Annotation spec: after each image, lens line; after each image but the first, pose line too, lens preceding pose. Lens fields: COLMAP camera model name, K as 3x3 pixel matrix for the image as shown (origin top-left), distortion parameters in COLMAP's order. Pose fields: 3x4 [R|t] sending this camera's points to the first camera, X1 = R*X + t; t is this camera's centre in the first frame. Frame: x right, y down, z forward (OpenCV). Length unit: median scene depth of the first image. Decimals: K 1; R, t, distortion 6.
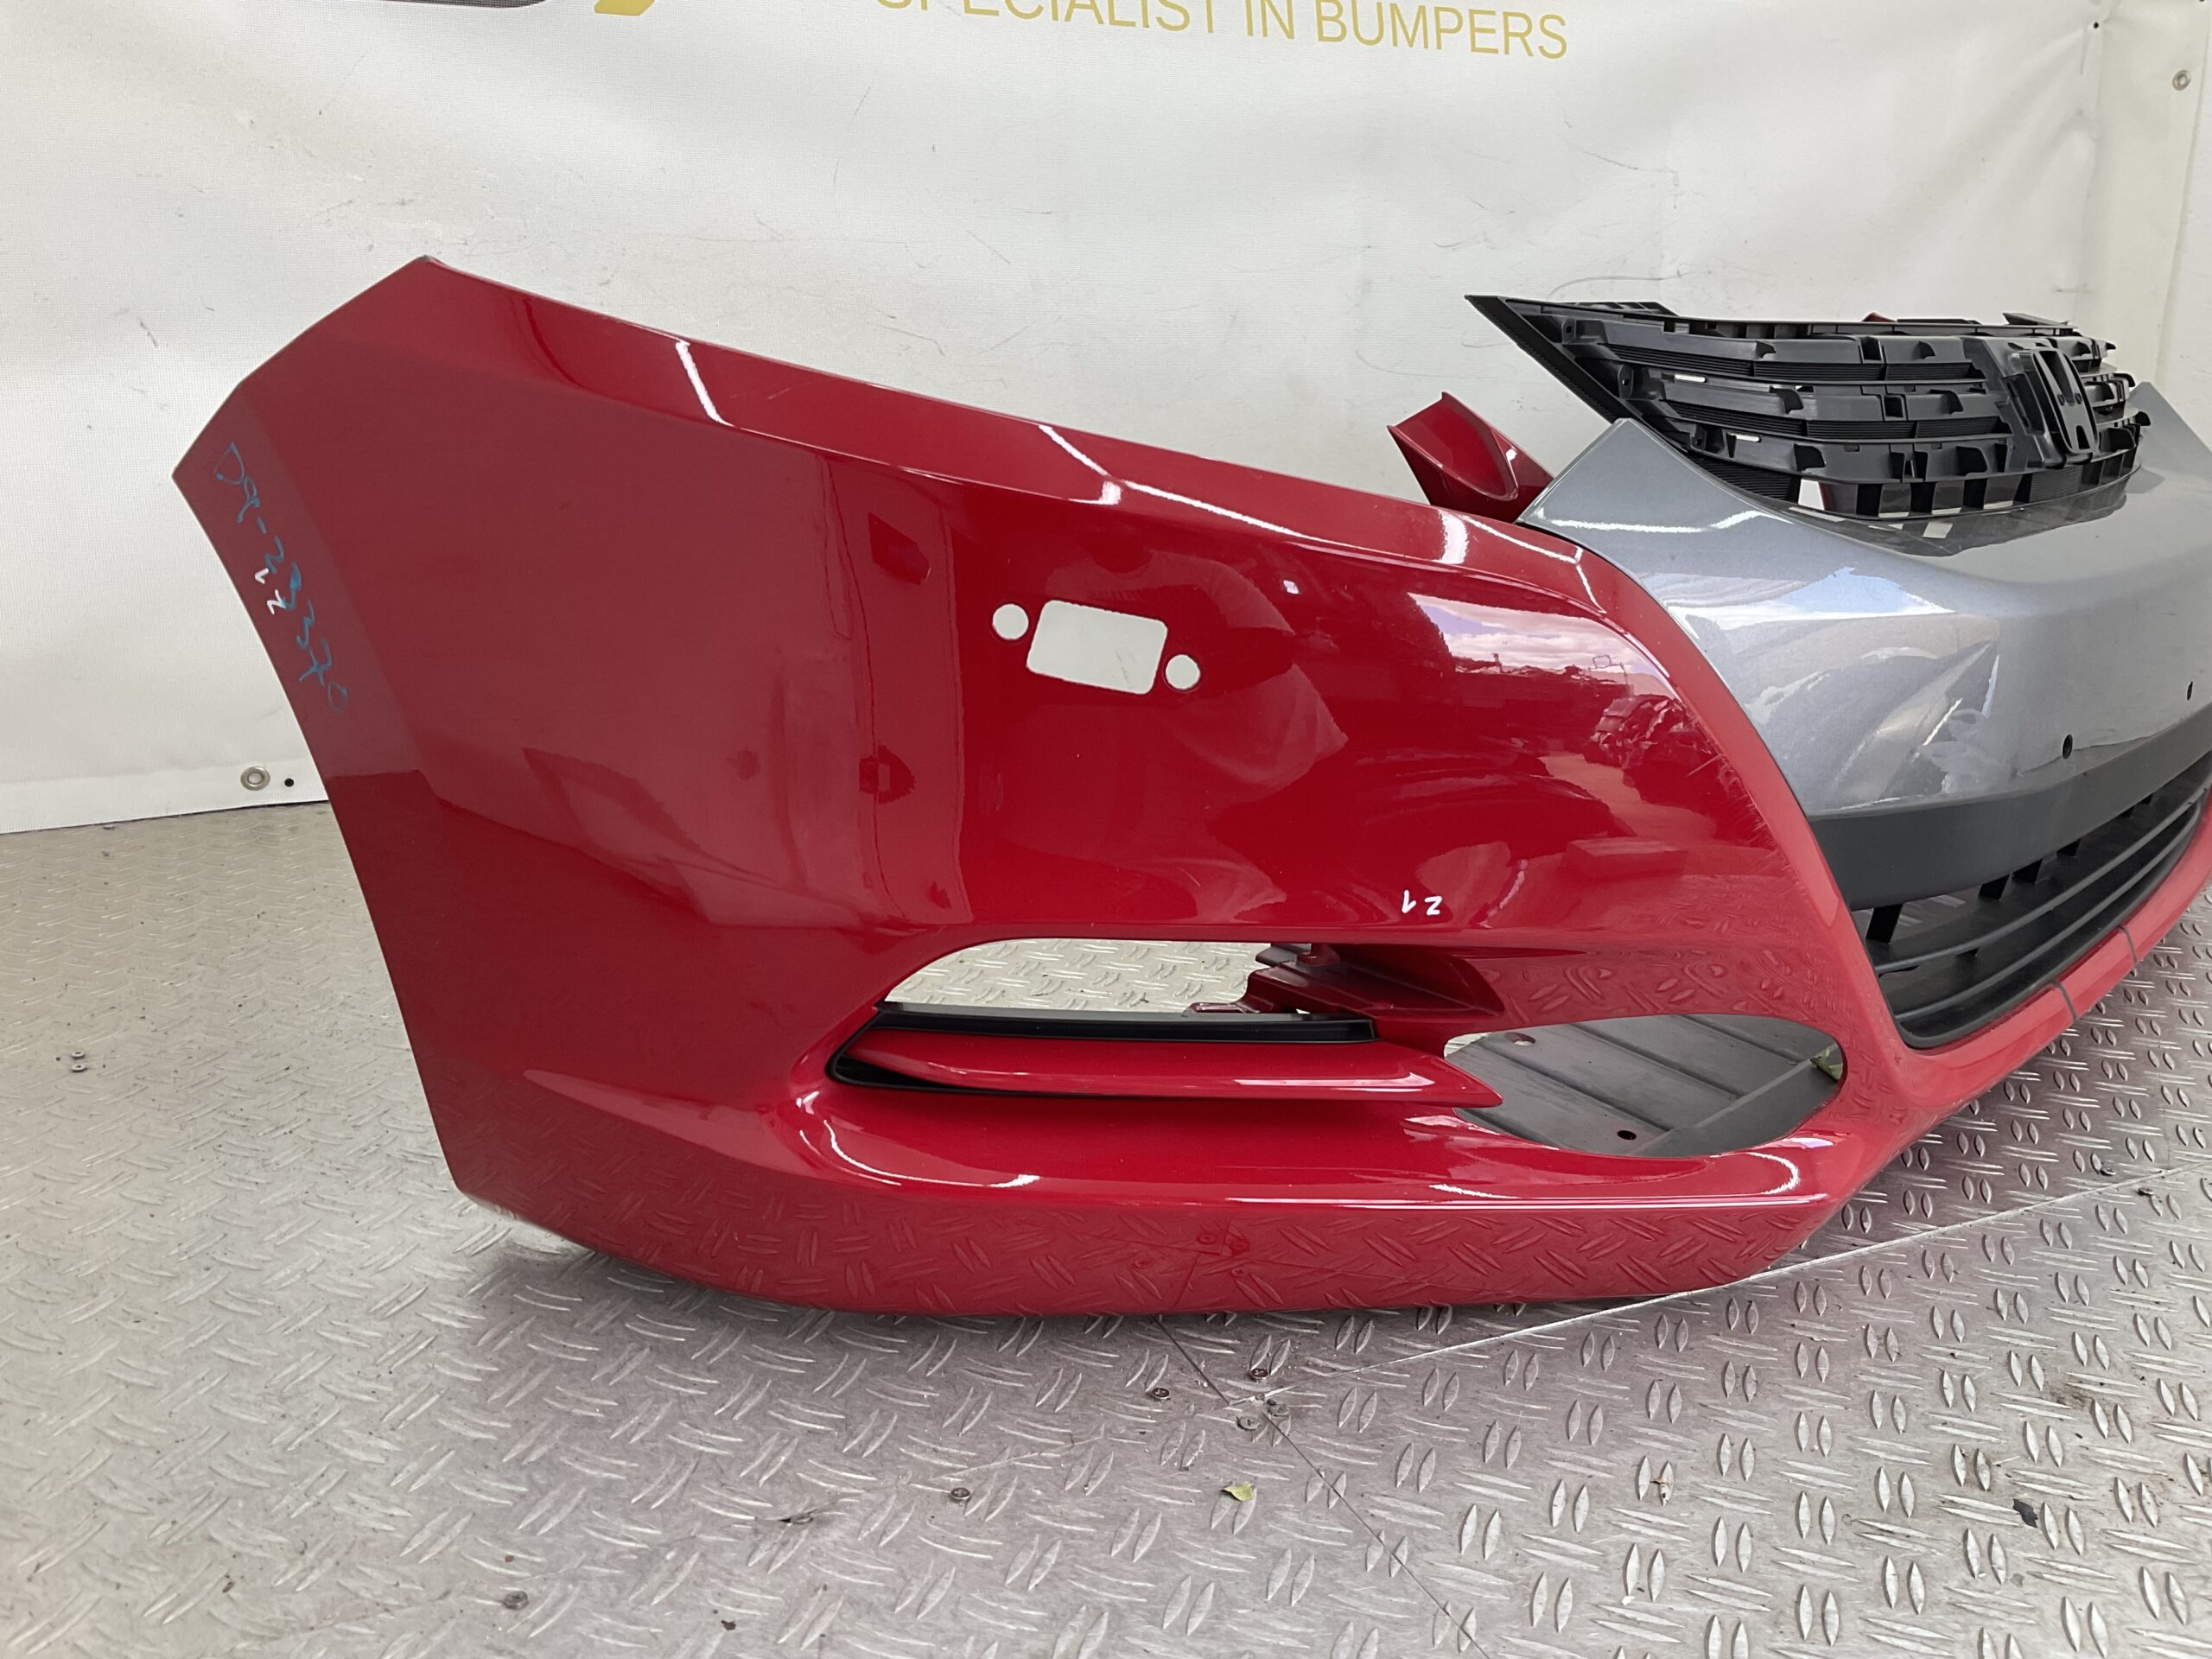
lens RADIAL K [[1825.8, 0, 1101.7], [0, 1825.8, 895.7], [0, 0, 1]] dist [0.003536, -0.038421]
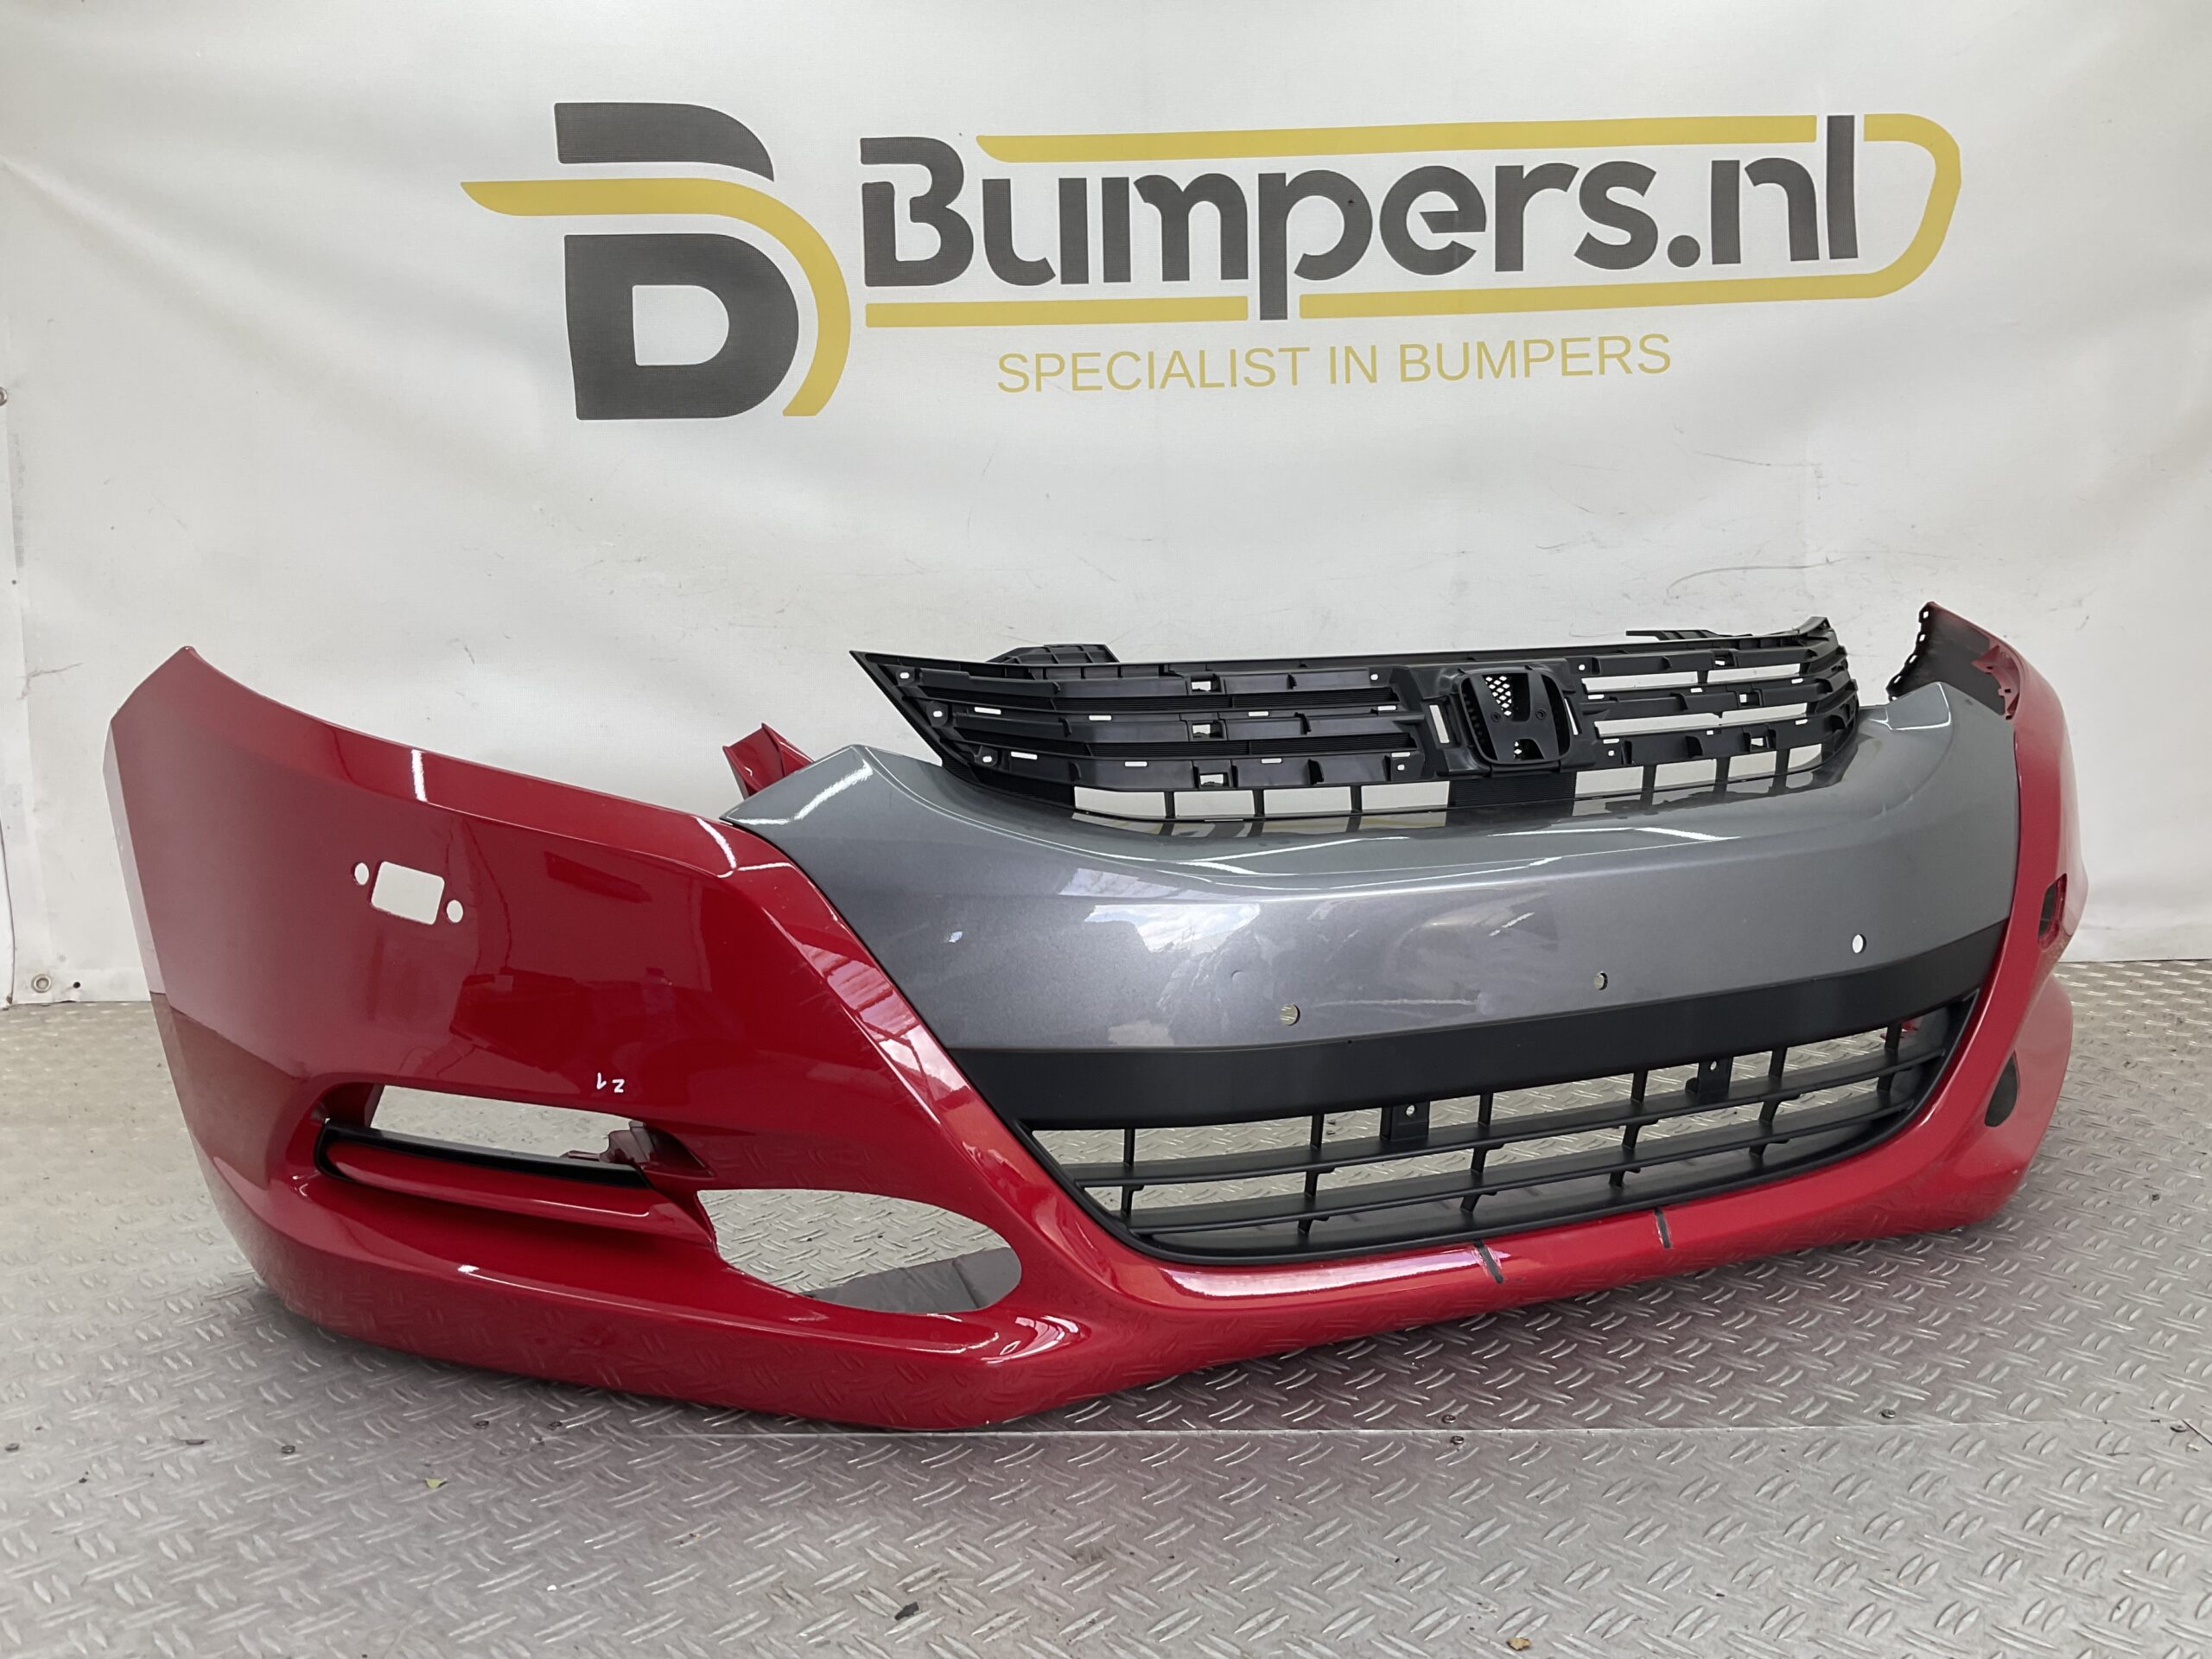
lens RADIAL K [[1844.4, 0, 1106.0], [0, 1844.4, 829.5], [0, 0, 1]] dist [0.136341, -0.310379]
pose [[0.902011, 0.031148, -0.430588, 0.485108], [-0.102966, 0.984132, -0.144507, -0.008713], [0.419255, 0.174683, 0.890905, -0.063374]]
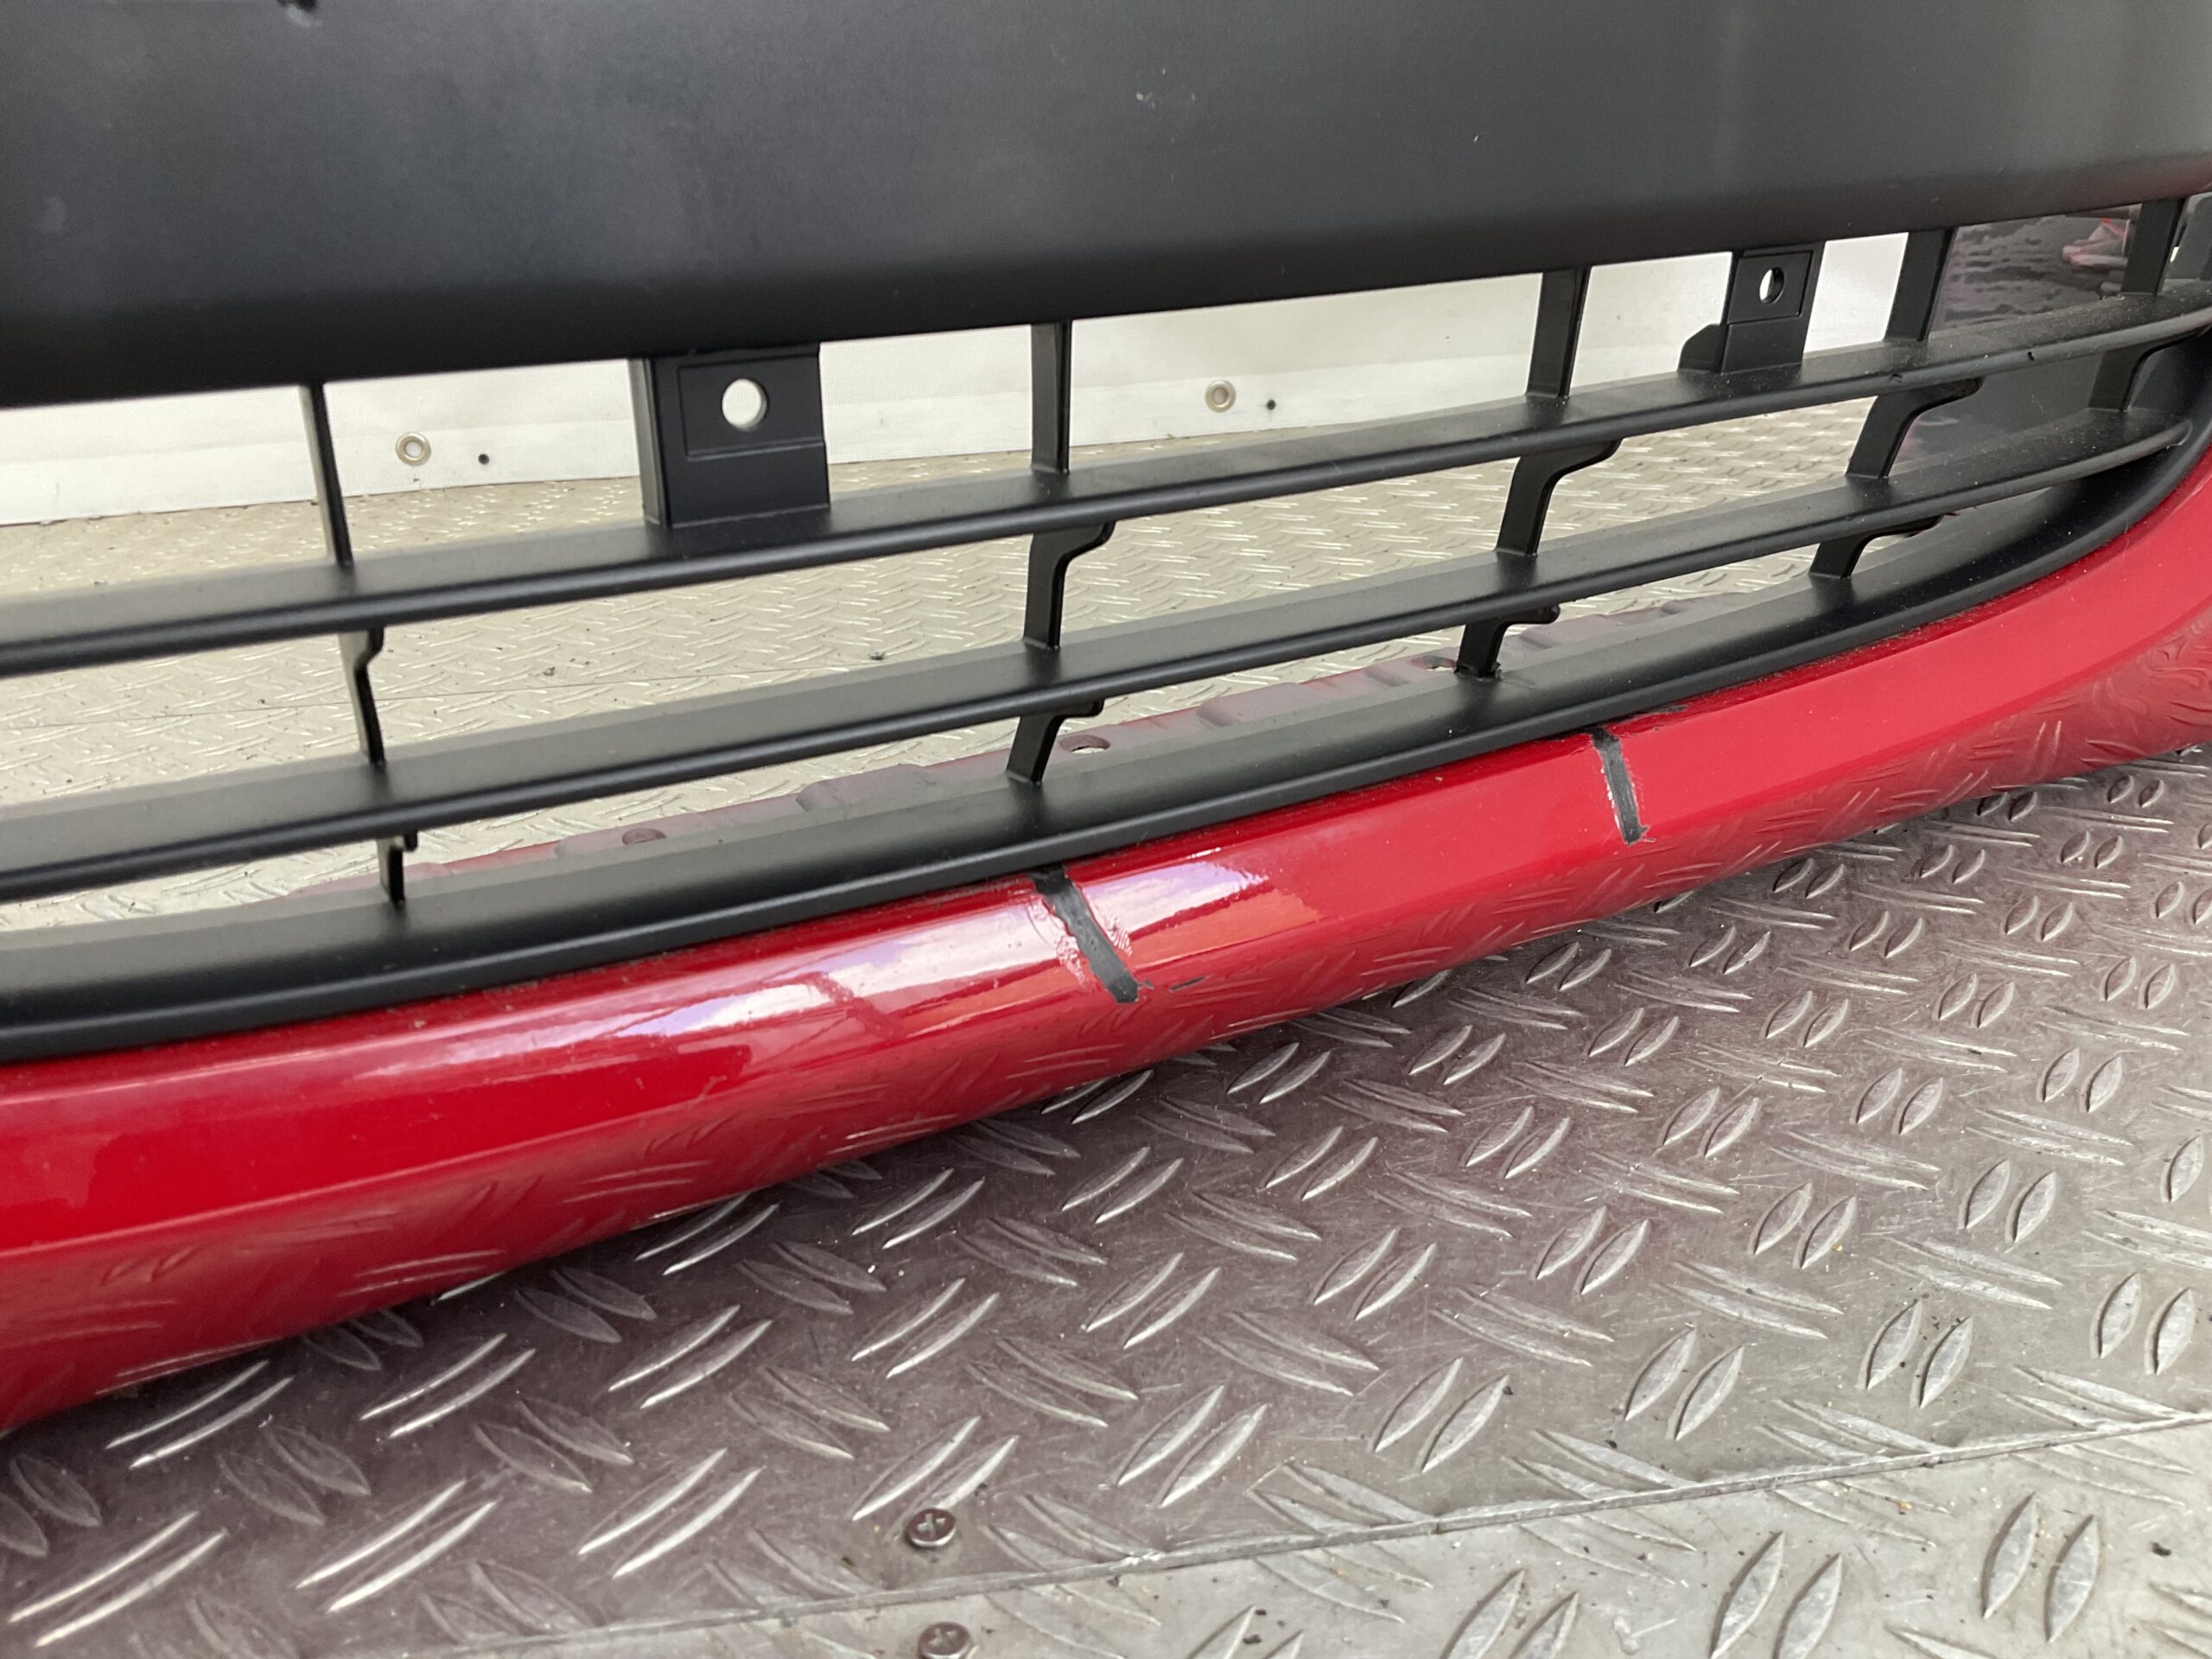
lens RADIAL K [[1844.4, 0, 1106.0], [0, 1844.4, 829.5], [0, 0, 1]] dist [0.136341, -0.310379]
pose [[0.950080, 0.042036, -0.309163, 0.389440], [-0.030903, 0.998688, 0.040821, 0.013527], [0.310474, -0.029229, 0.950133, 0.424550]]
